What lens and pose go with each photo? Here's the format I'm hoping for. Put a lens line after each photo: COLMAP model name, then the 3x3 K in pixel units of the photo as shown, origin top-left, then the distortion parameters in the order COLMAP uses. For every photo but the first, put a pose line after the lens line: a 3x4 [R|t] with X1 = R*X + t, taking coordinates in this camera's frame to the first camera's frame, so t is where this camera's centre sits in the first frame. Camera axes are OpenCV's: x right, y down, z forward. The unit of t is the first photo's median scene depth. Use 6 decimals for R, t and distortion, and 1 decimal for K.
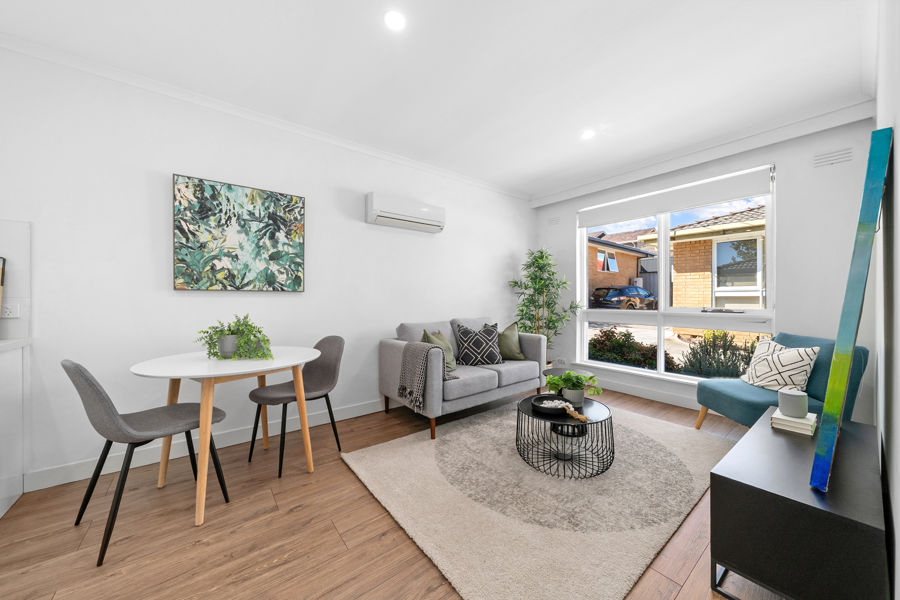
lens RADIAL K [[315.7, 0, 450.2], [0, 315.7, 298.6], [0, 0, 1]] dist [-0.010761, -0.000017]
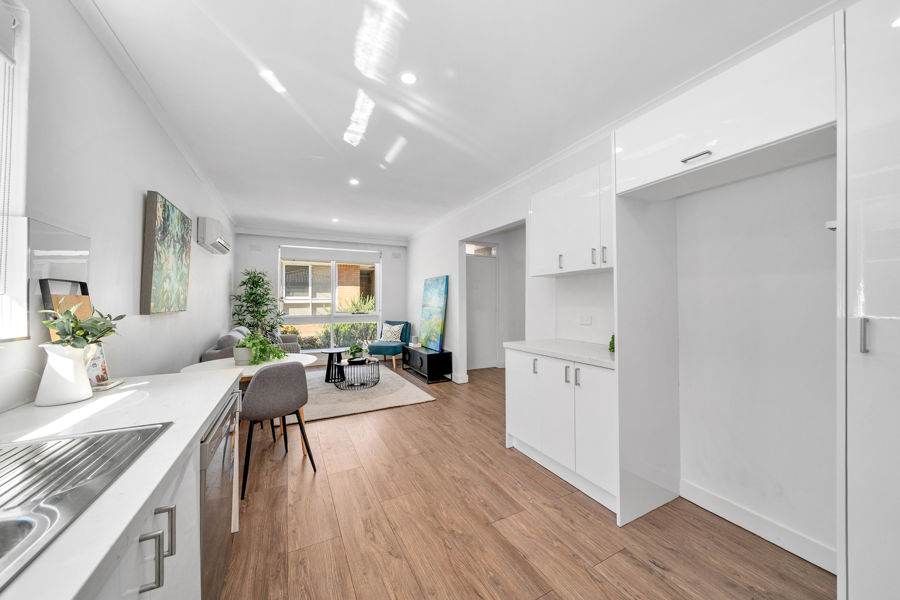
lens RADIAL K [[315.7, 0, 448.2], [0, 315.7, 302.9], [0, 0, 1]] dist [-0.010761, -0.000017]
pose [[0.244885, -0.009538, 0.969505, -0.753418], [0.010432, 0.999920, 0.007203, -0.028242], [-0.969496, 0.008350, 0.244965, -0.055487]]
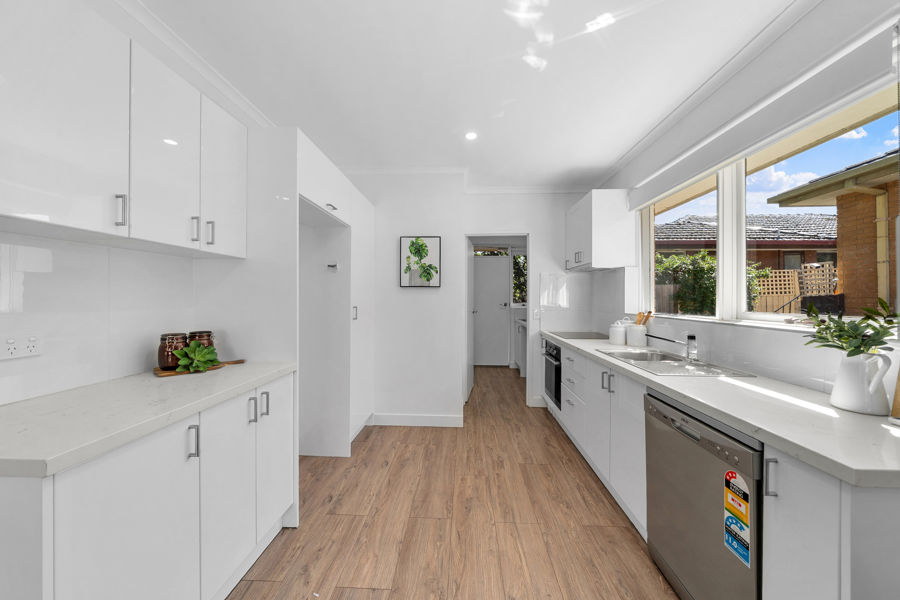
lens RADIAL K [[315.7, 0, 450.2], [0, 315.7, 294.1], [0, 0, 1]] dist [-0.010761, -0.000017]
pose [[-0.692017, -0.018342, -0.721648, 4.099782], [-0.017190, 0.999812, -0.008928, -0.140296], [0.721676, 0.006227, -0.692203, 2.478481]]
